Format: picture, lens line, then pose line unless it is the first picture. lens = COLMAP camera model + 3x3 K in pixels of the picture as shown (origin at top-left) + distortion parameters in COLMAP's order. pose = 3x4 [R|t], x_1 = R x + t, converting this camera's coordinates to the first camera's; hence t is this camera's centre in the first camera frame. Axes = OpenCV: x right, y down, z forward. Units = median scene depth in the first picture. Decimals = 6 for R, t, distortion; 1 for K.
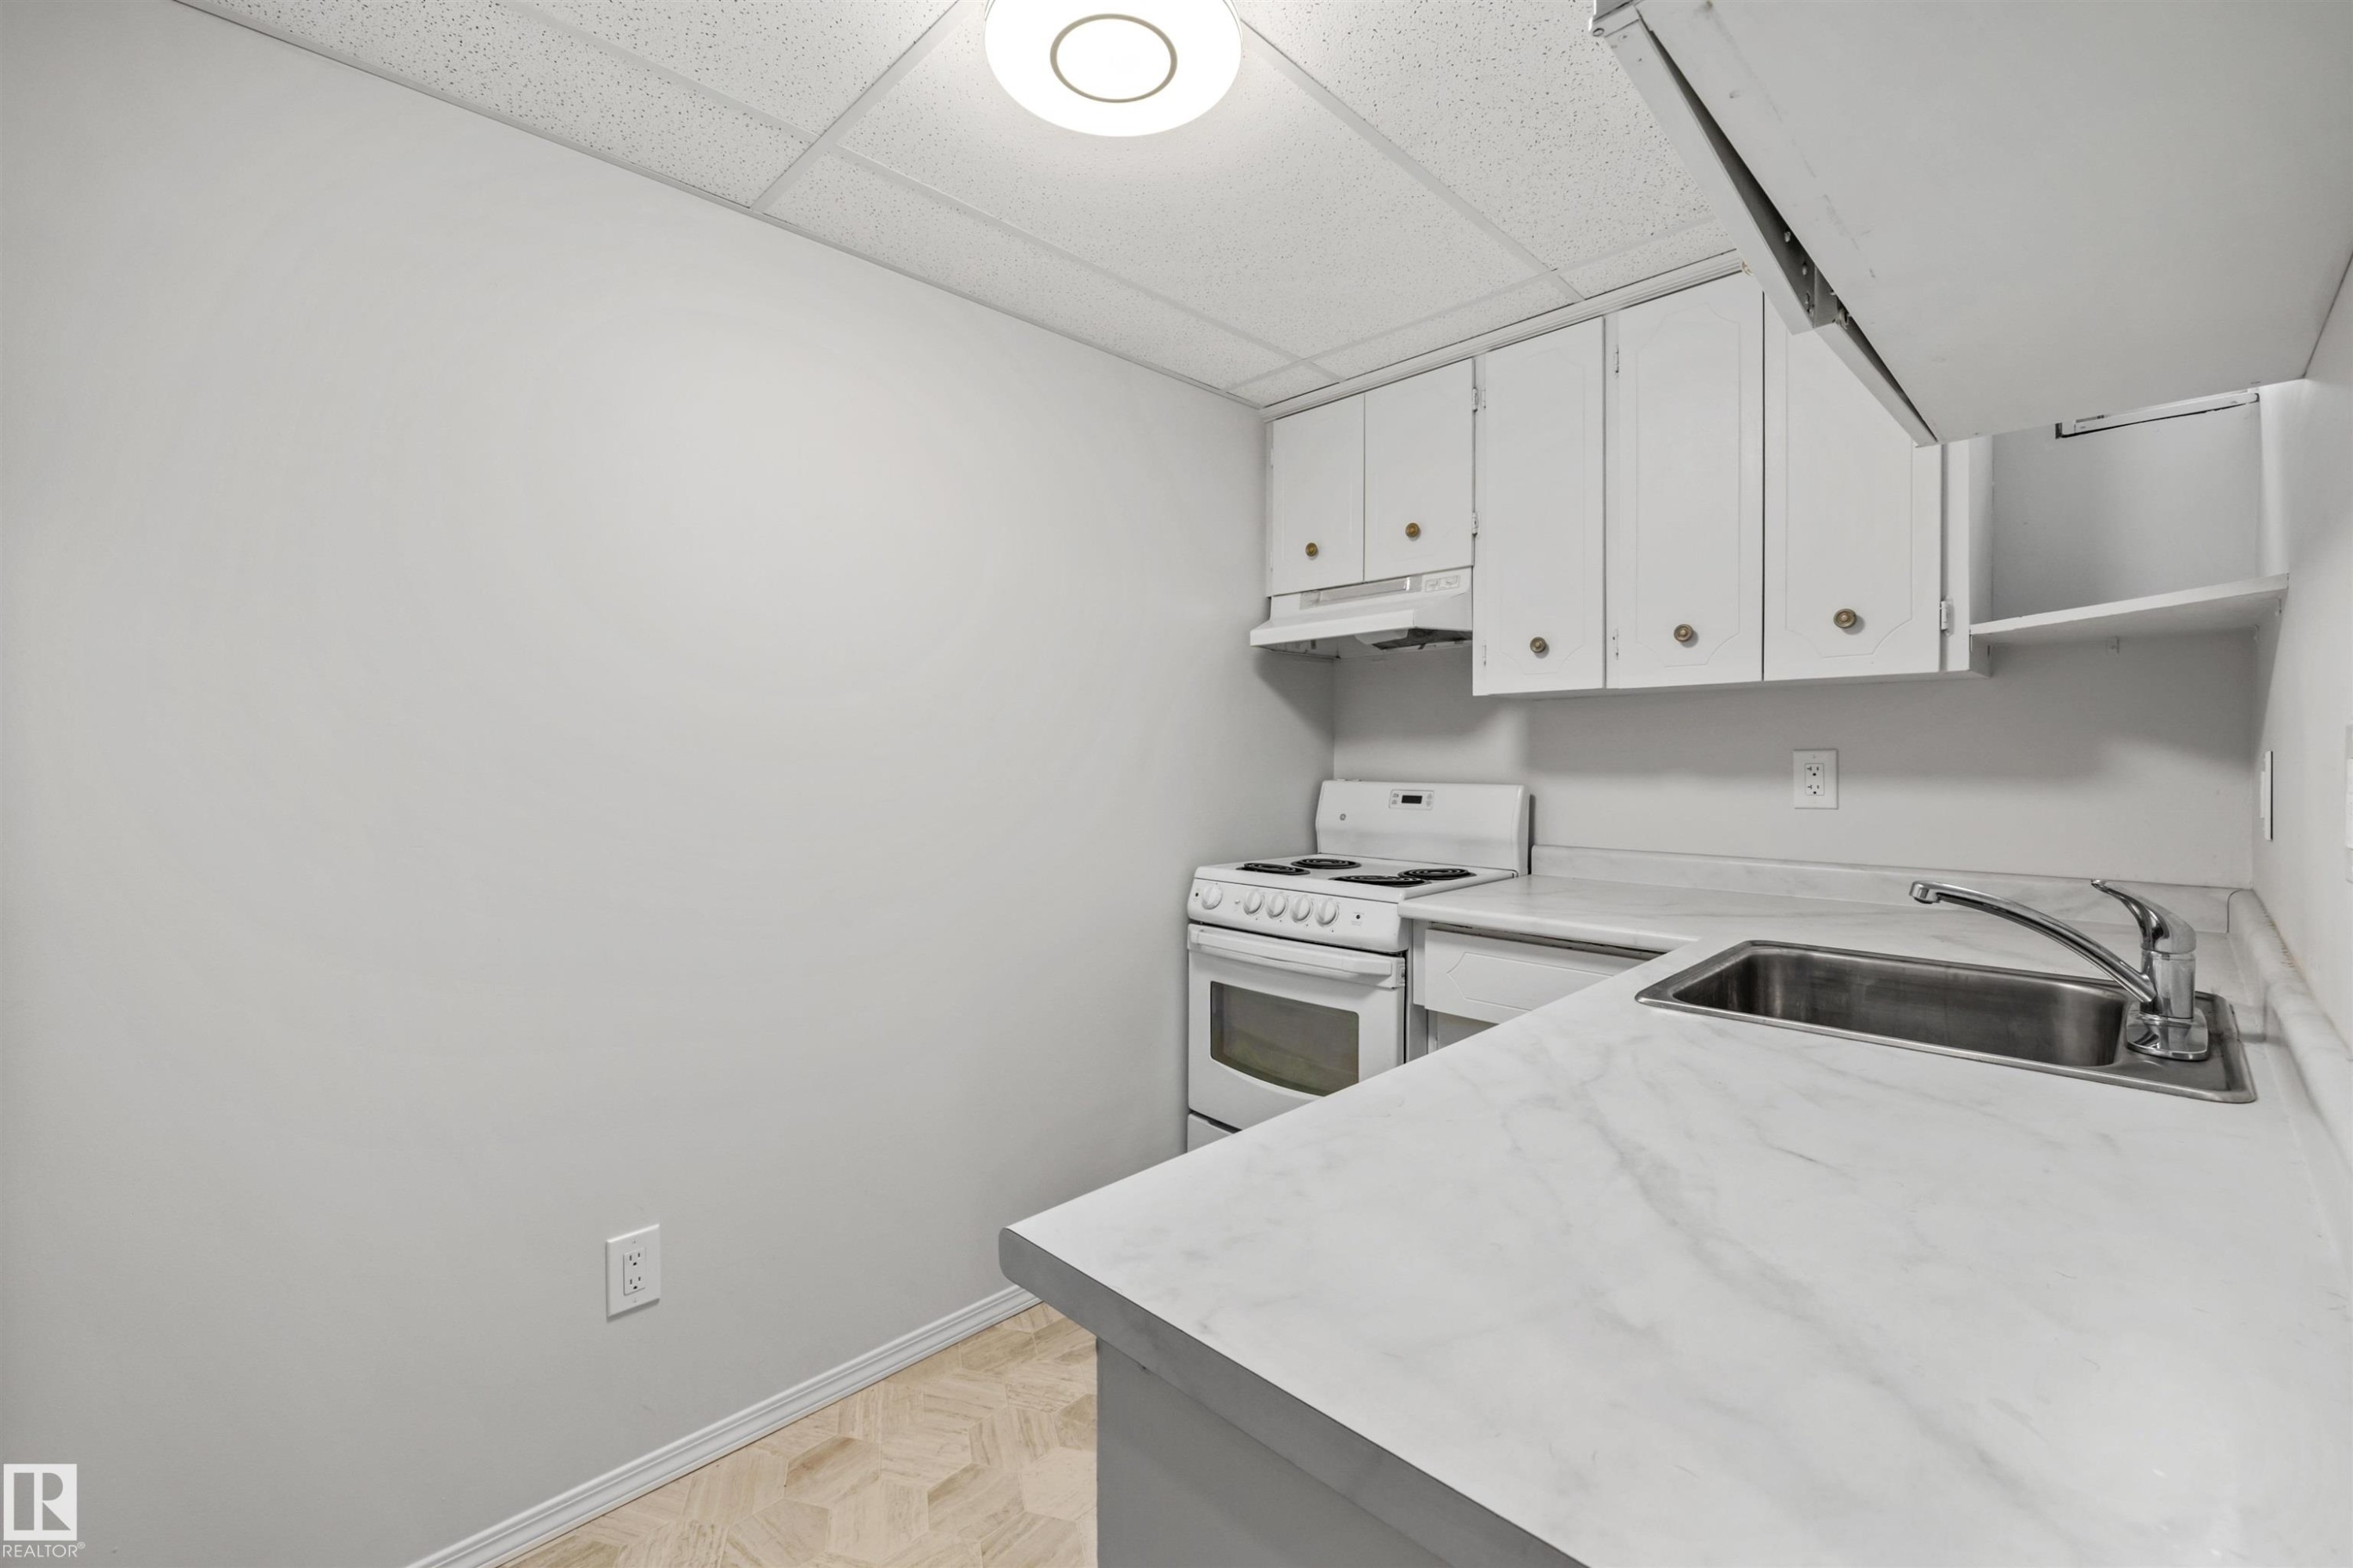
lens RADIAL K [[989.1, 0, 1175.1], [0, 989.1, 761.2], [0, 0, 1]] dist [0.000344, 0.000076]
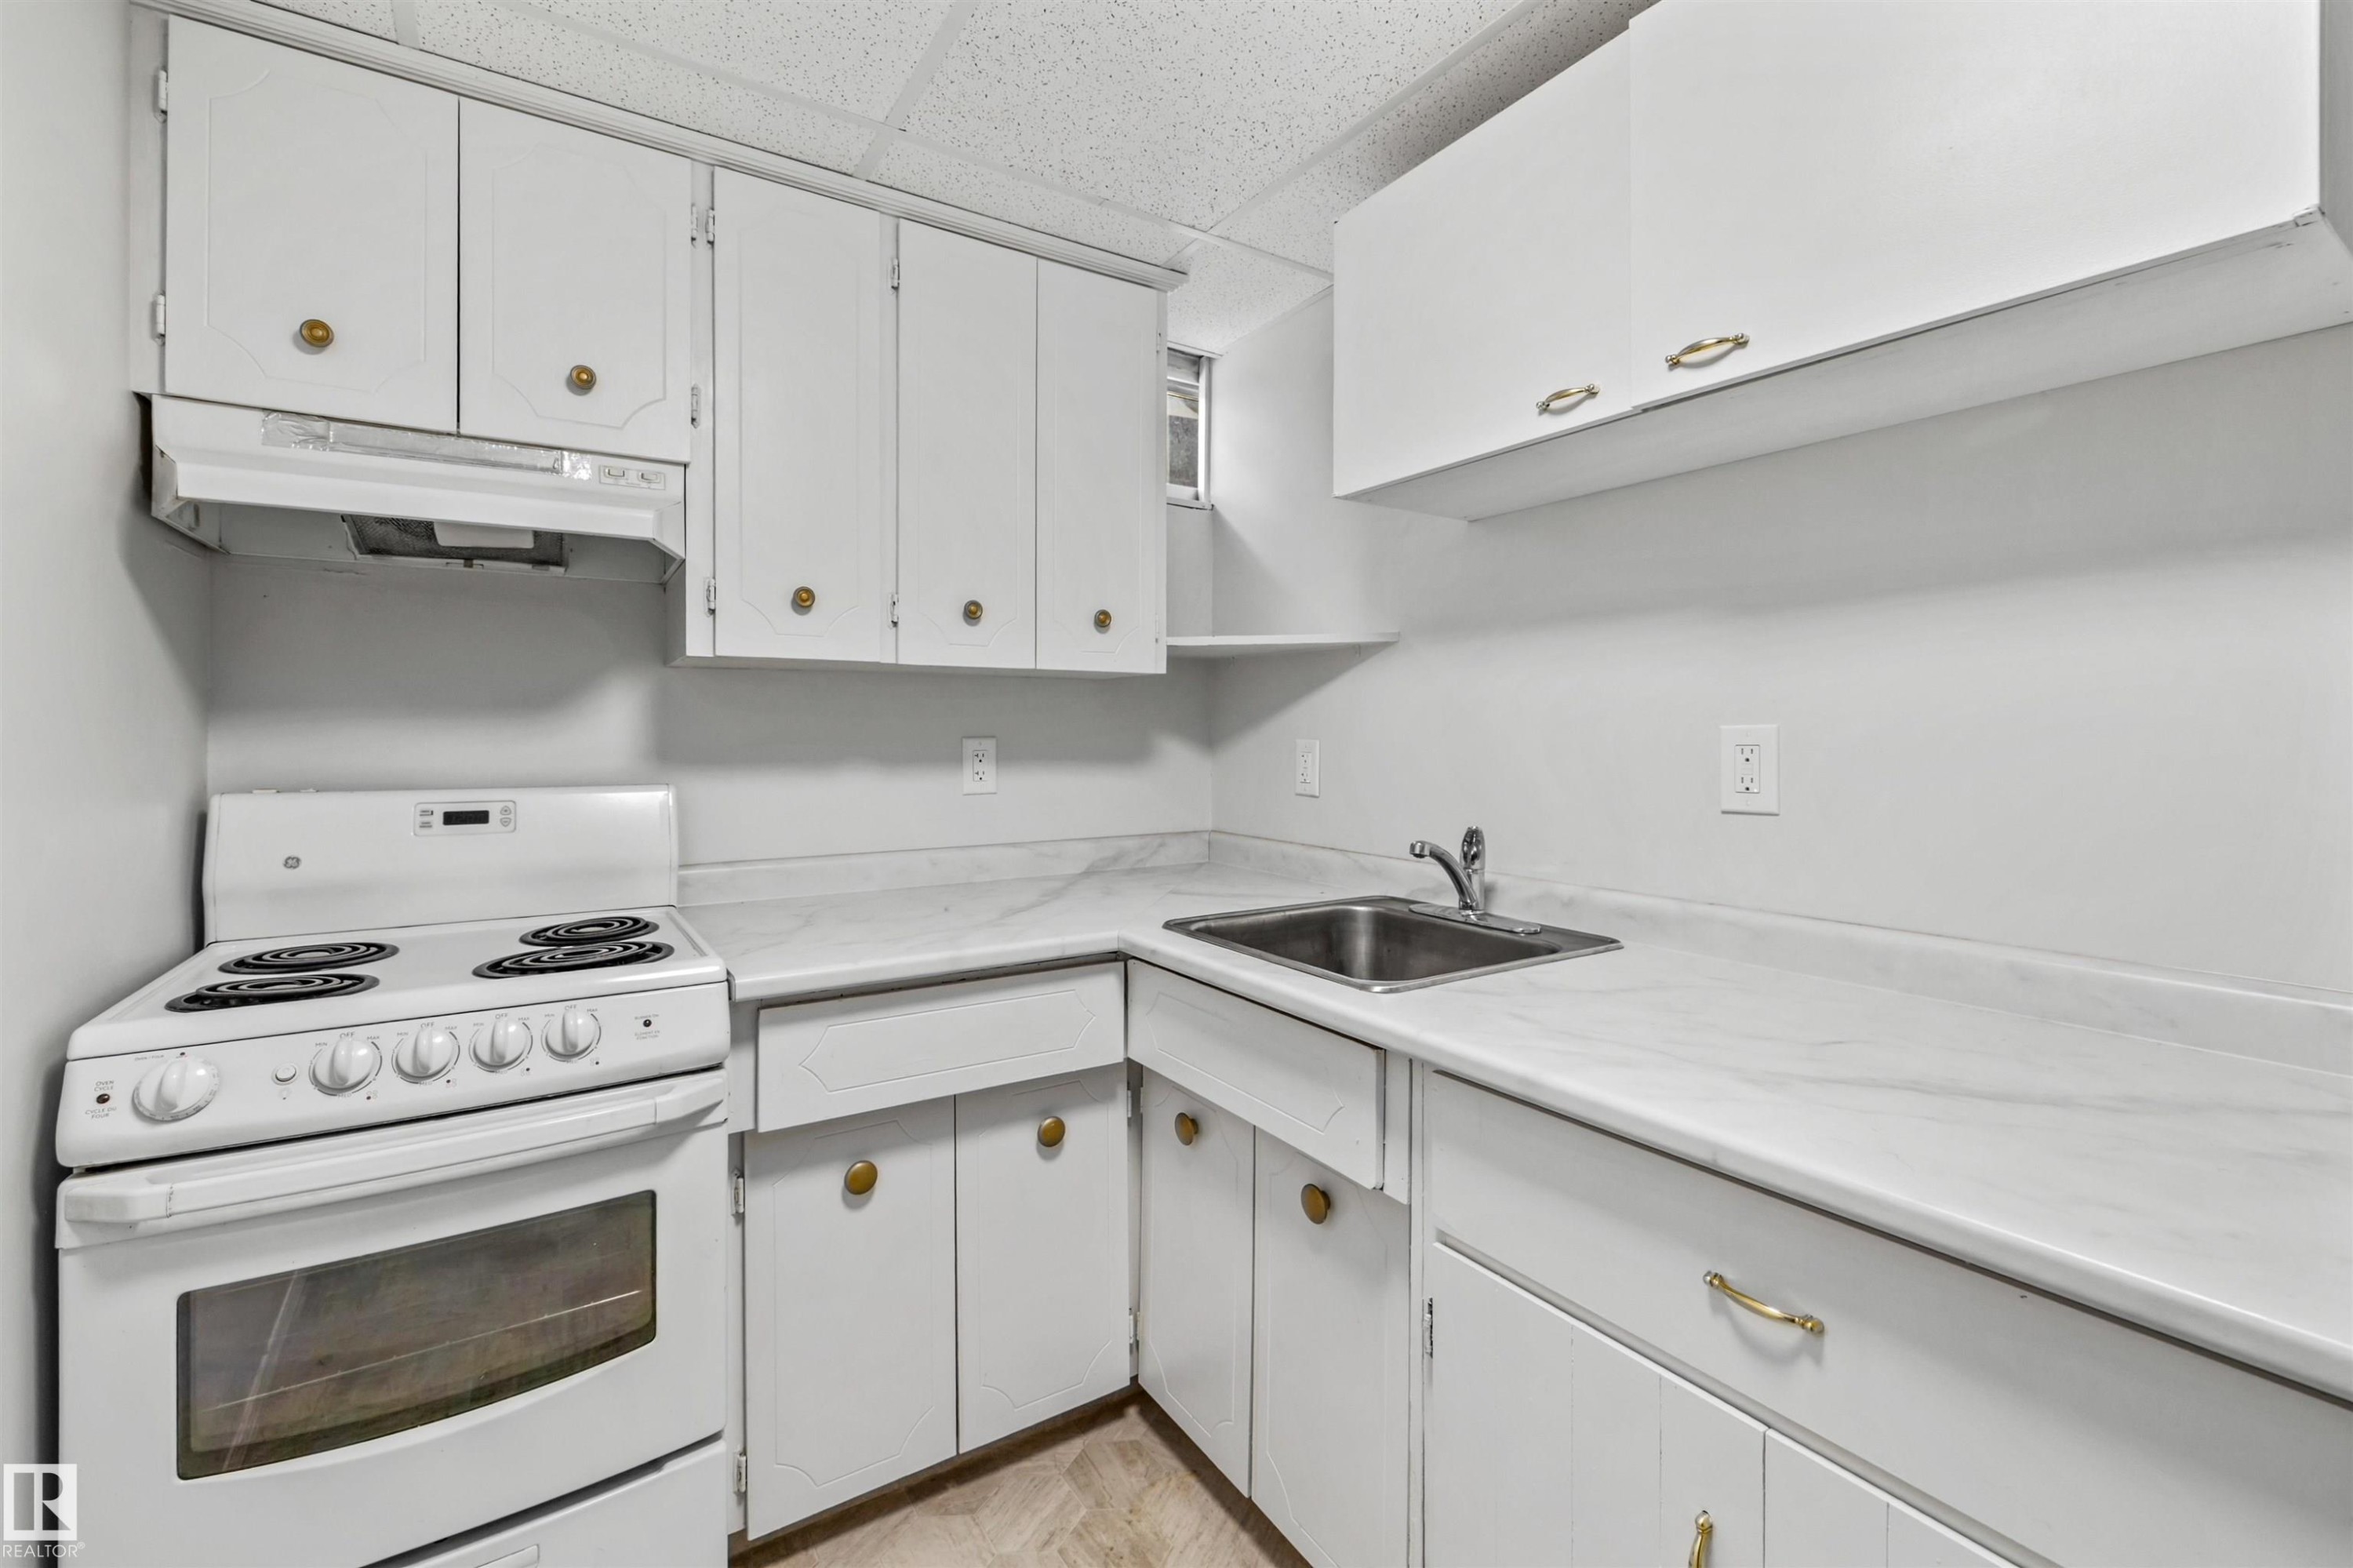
lens RADIAL K [[989.6, 0, 1172.1], [0, 989.6, 737.4], [0, 0, 1]] dist [0.000193, 0.000060]
pose [[0.212061, 0.002556, 0.977253, -0.288631], [0.005664, 0.999977, -0.003845, -0.005604], [-0.977240, 0.006350, 0.212042, 0.525037]]
